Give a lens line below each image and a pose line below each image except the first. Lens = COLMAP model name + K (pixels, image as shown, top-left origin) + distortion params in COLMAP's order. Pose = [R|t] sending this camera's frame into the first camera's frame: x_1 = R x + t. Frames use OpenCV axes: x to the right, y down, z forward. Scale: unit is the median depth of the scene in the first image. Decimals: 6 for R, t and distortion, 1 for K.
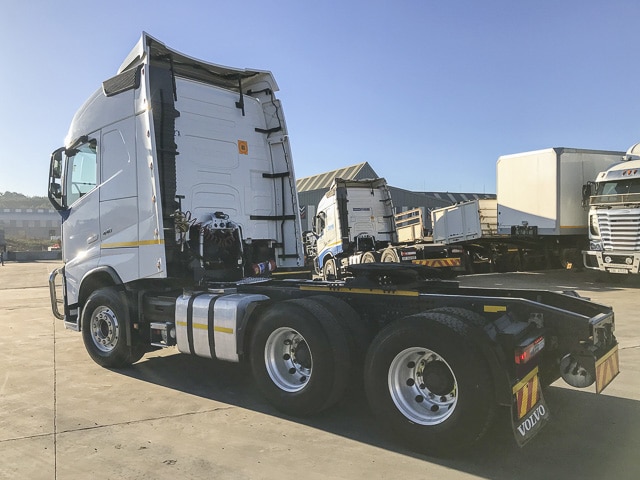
lens RADIAL K [[530.7, 0, 320.0], [0, 530.7, 240.0], [0, 0, 1]] dist [-0.000306, -0.007555]
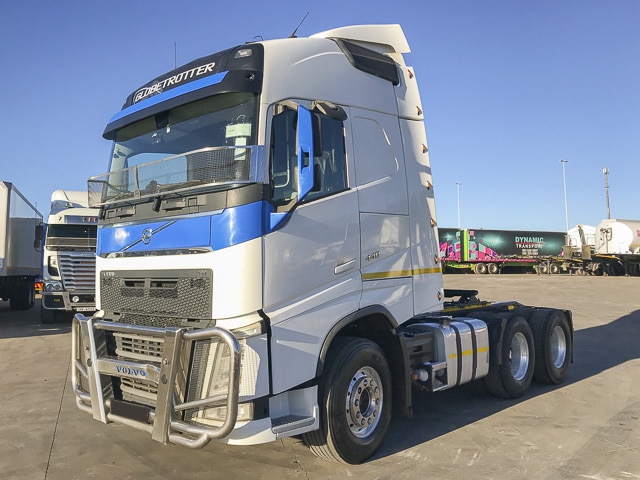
lens RADIAL K [[530.7, 0, 320.0], [0, 530.7, 240.0], [0, 0, 1]] dist [-0.000306, -0.007555]
pose [[0.085761, 0.074753, 0.993507, -0.459397], [0.012991, 0.997013, -0.076138, 0.006313], [-0.996231, 0.019436, 0.084534, 0.422350]]
